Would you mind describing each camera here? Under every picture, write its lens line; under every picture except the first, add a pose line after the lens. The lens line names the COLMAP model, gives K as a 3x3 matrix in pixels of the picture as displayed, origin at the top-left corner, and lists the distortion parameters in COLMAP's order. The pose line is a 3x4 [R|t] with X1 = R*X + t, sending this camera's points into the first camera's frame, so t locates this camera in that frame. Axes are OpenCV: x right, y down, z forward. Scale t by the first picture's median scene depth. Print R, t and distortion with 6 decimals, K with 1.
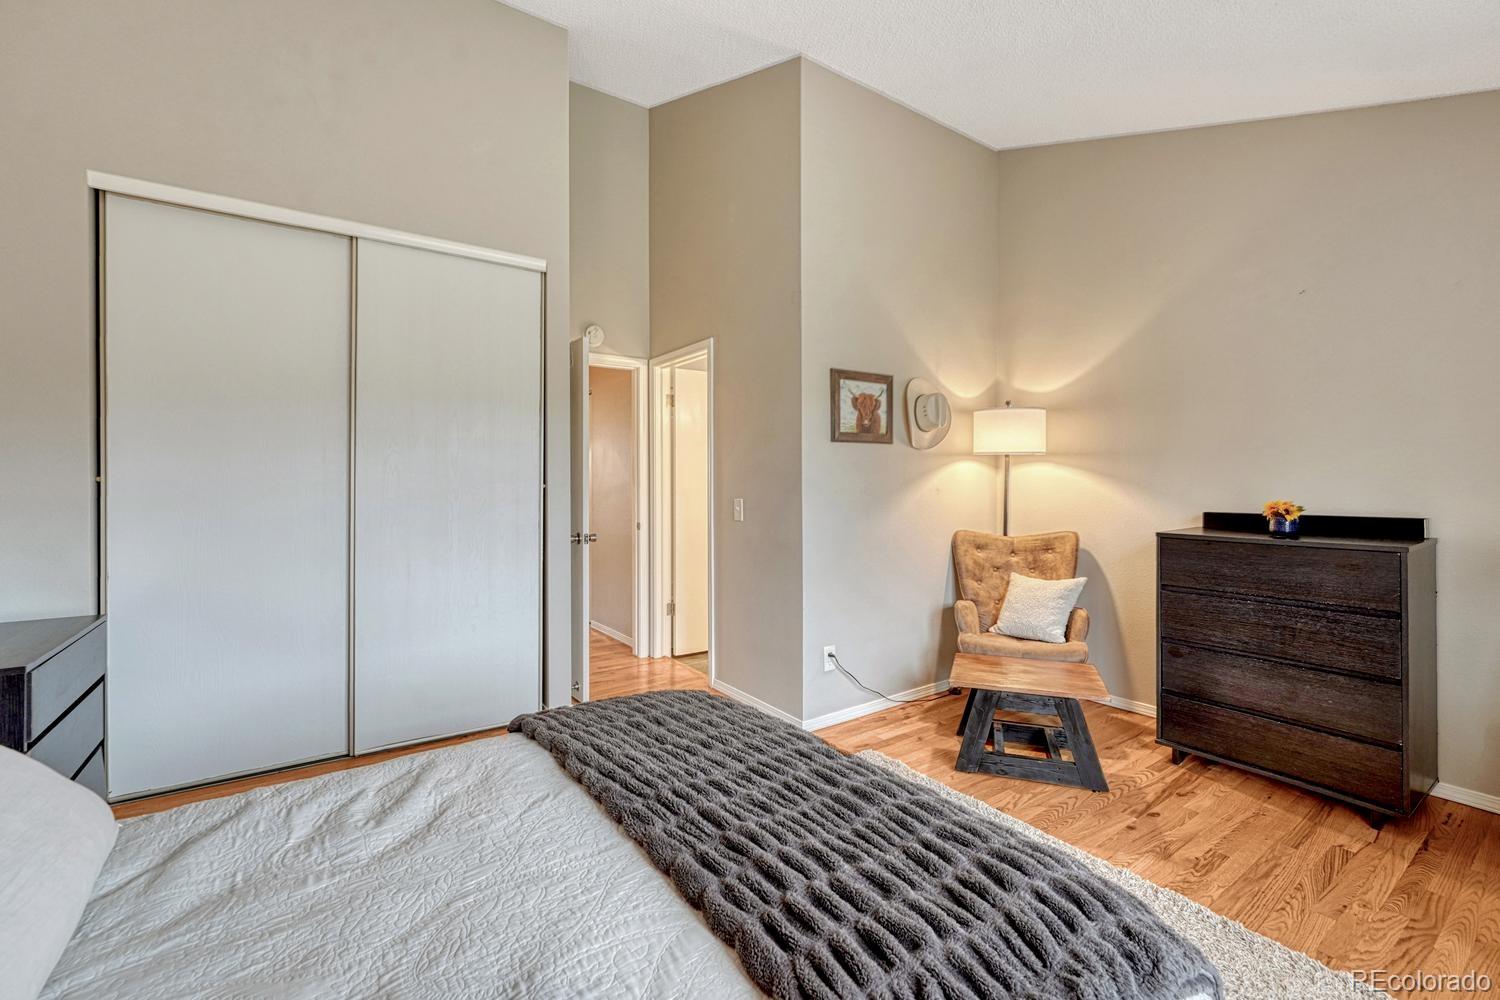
lens RADIAL K [[628.7, 0, 751.8], [0, 628.7, 481.0], [0, 0, 1]] dist [-0.002016, 0.000096]
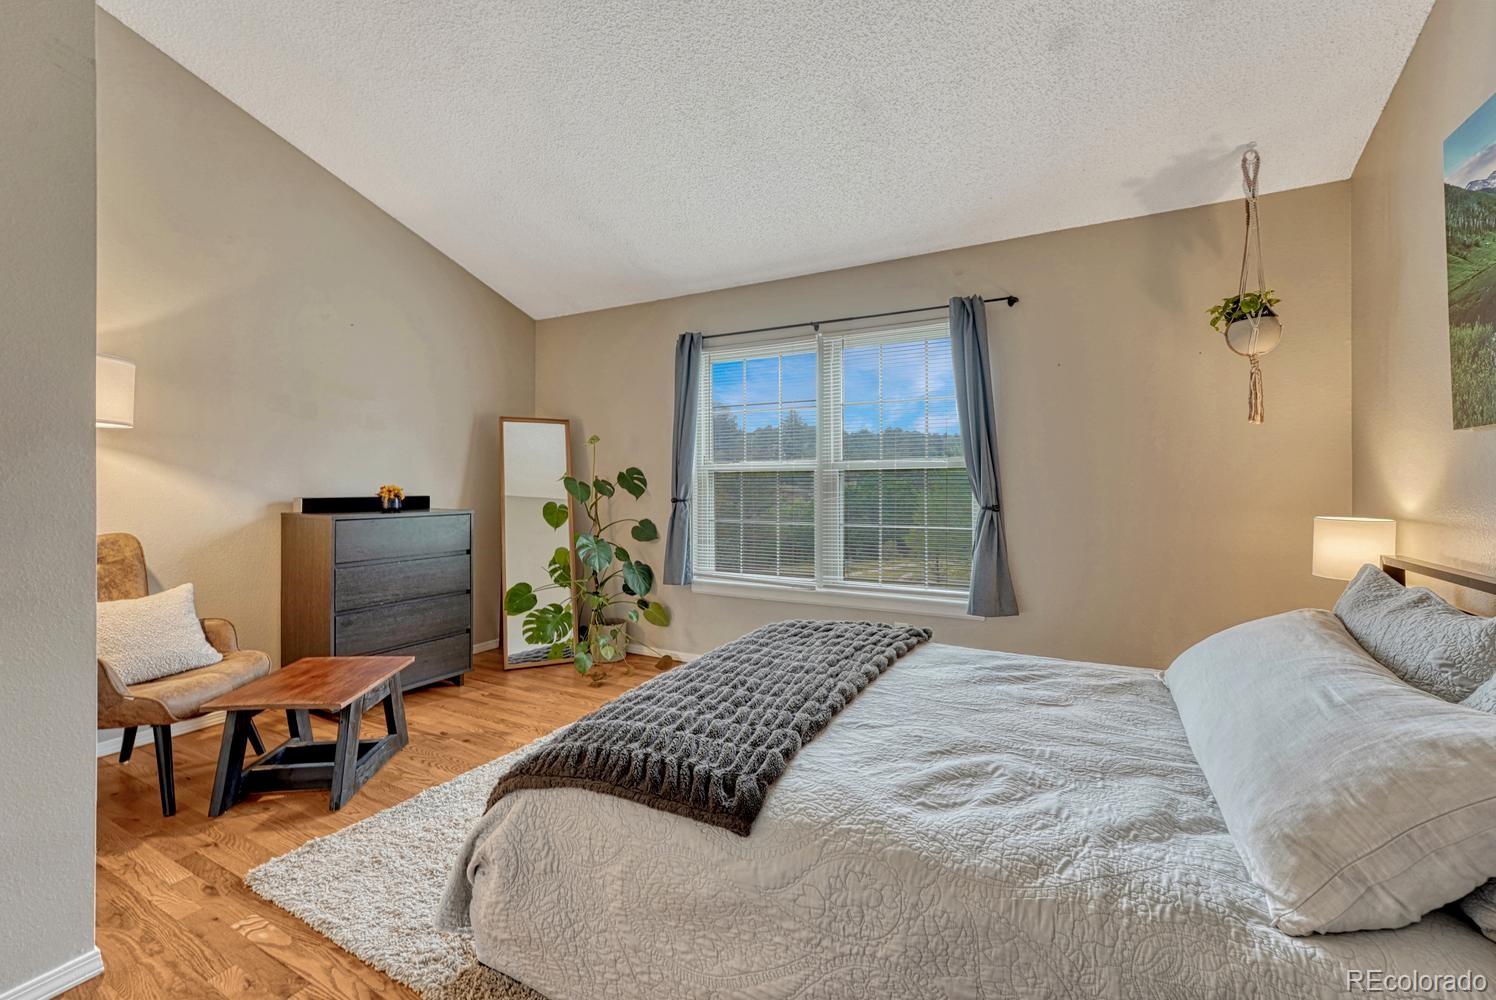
lens RADIAL K [[627.0, 0, 749.8], [0, 627.0, 481.0], [0, 0, 1]] dist [-0.002016, 0.000096]
pose [[-0.438056, 0.005331, 0.898932, -0.770175], [0.002146, 0.999986, -0.004885, 0.035116], [-0.898945, -0.000211, -0.438061, 1.020172]]
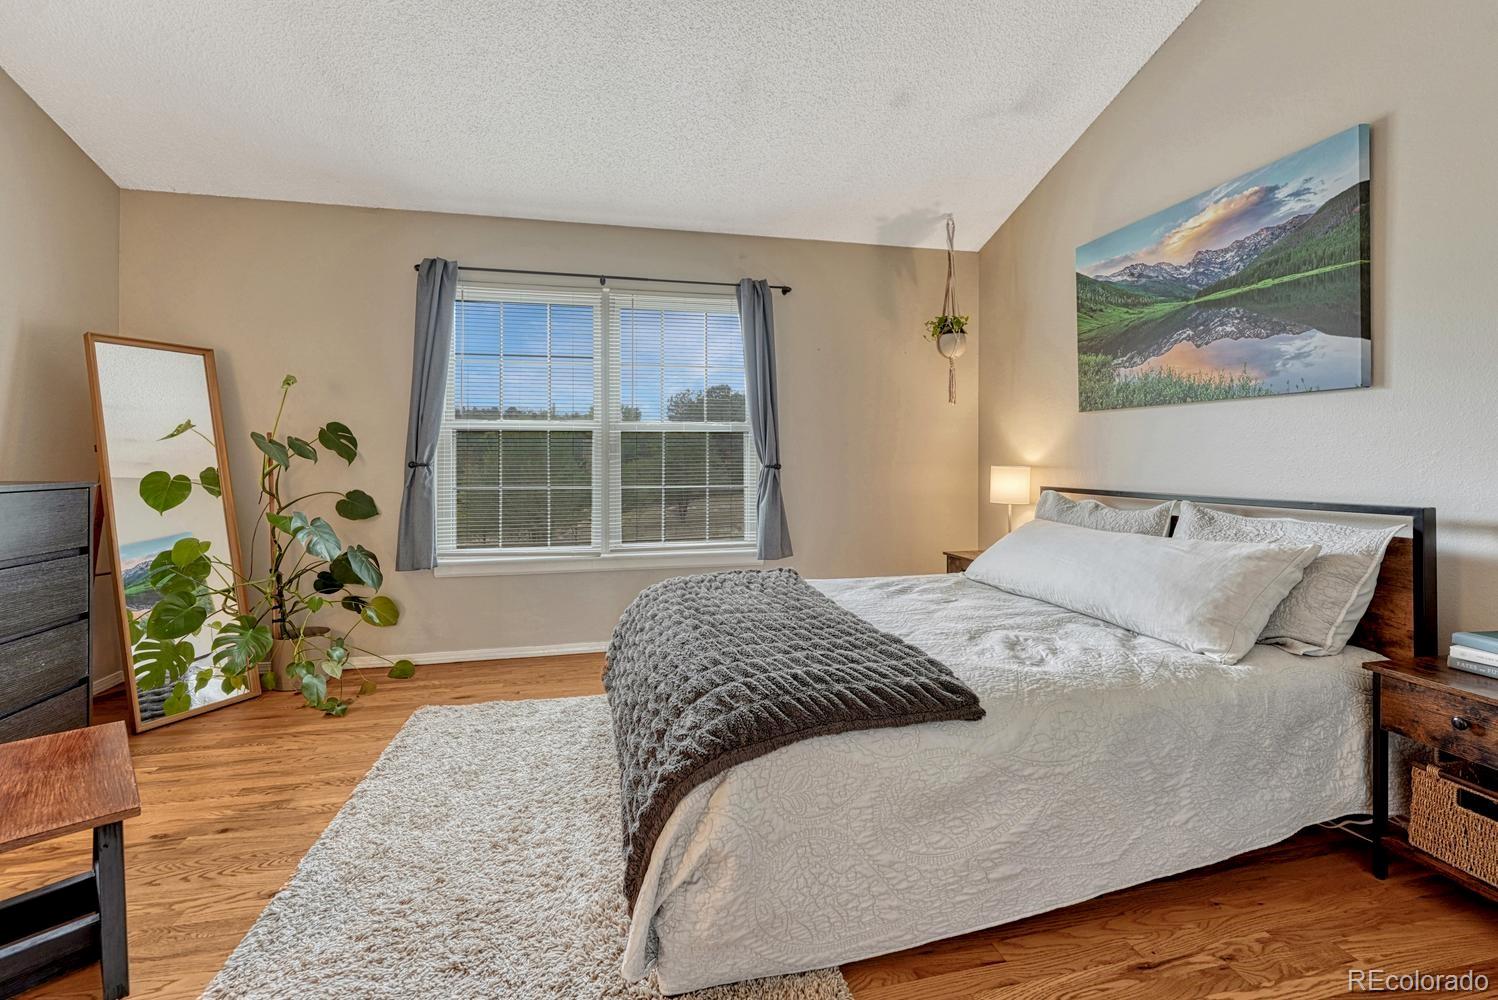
lens RADIAL K [[639.7, 0, 742.5], [0, 639.7, 458.9], [0, 0, 1]] dist [-0.010024, 0.000206]
pose [[-0.920081, 0.002374, 0.391722, -0.332435], [0.002492, 0.999997, -0.000205, 0.069783], [-0.391721, 0.000787, -0.920084, 1.465187]]
